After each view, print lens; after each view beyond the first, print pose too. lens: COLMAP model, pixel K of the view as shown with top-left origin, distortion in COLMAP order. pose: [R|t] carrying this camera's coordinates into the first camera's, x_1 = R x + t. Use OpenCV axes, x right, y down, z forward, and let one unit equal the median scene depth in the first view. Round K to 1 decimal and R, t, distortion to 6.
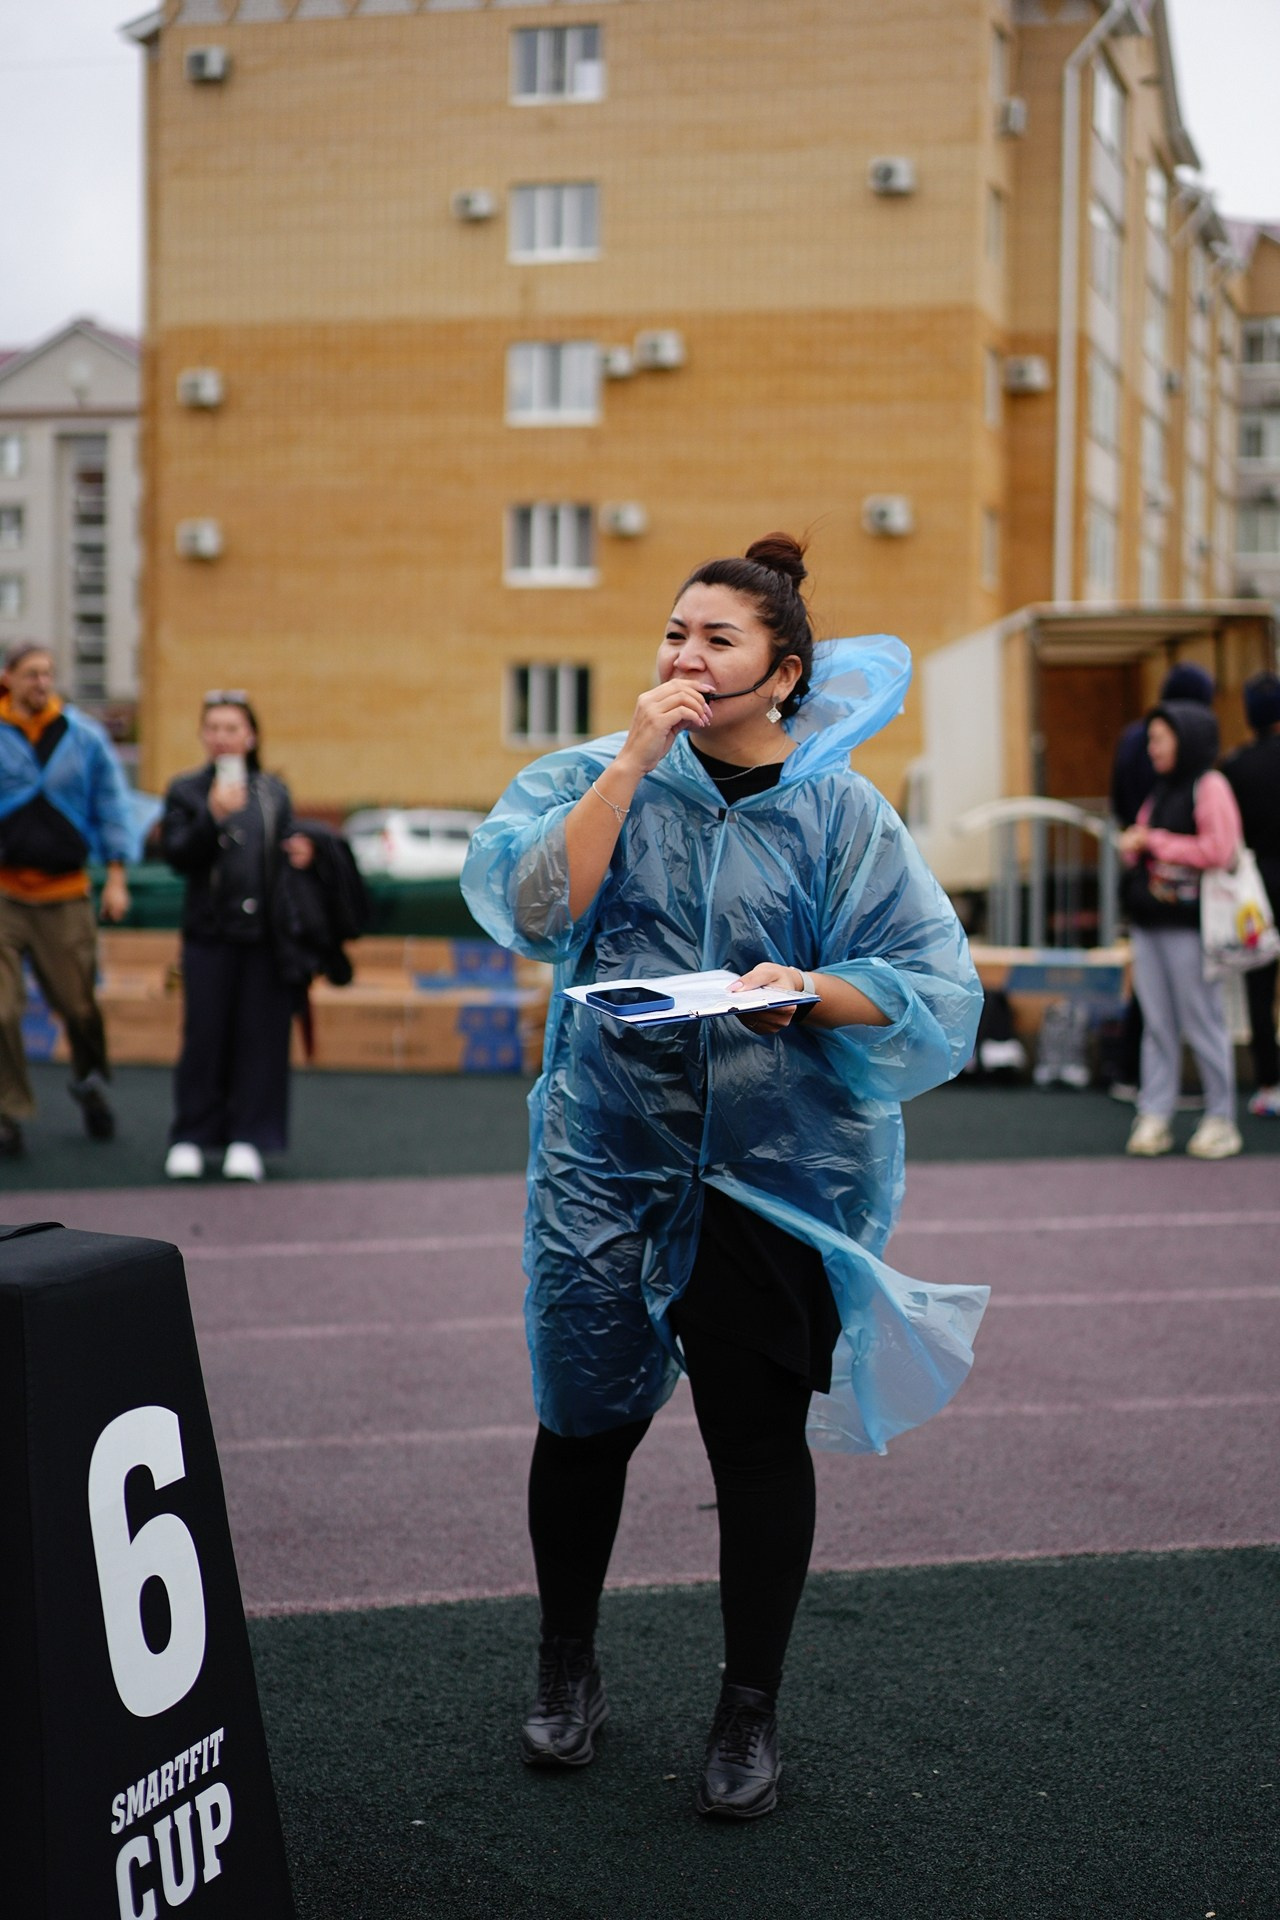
lens RADIAL K [[3016.7, 0, 640.0], [0, 3016.7, 960.0], [0, 0, 1]] dist [-0.012113, 0.035197]
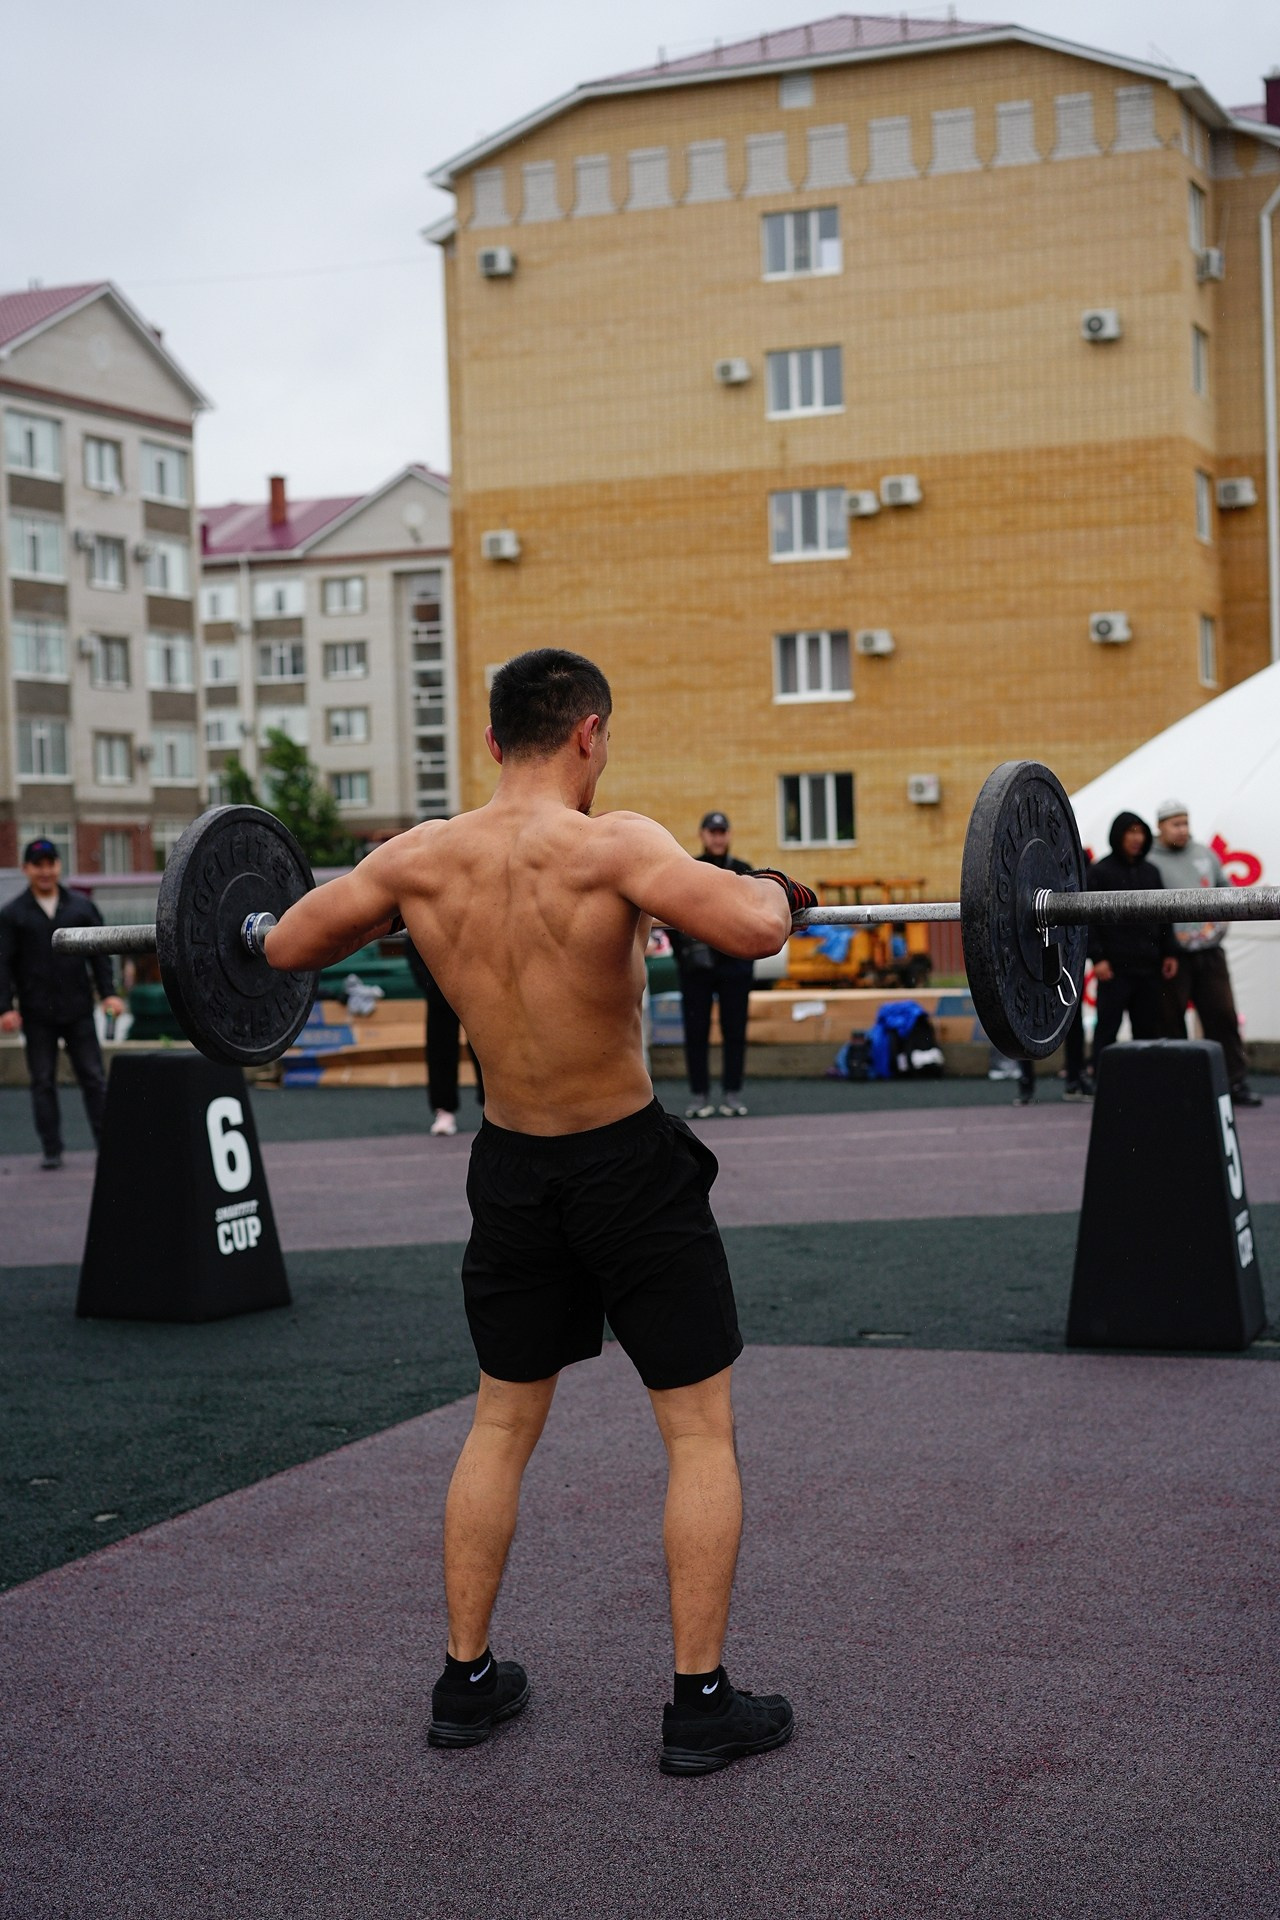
lens RADIAL K [[3016.7, 0, 640.0], [0, 3016.7, 960.0], [0, 0, 1]] dist [-0.012113, 0.035197]
pose [[0.992150, -0.038355, -0.119029, 0.036330], [0.034517, 0.998821, -0.034141, 0.006786], [0.120198, 0.029765, 0.992304, -0.118125]]
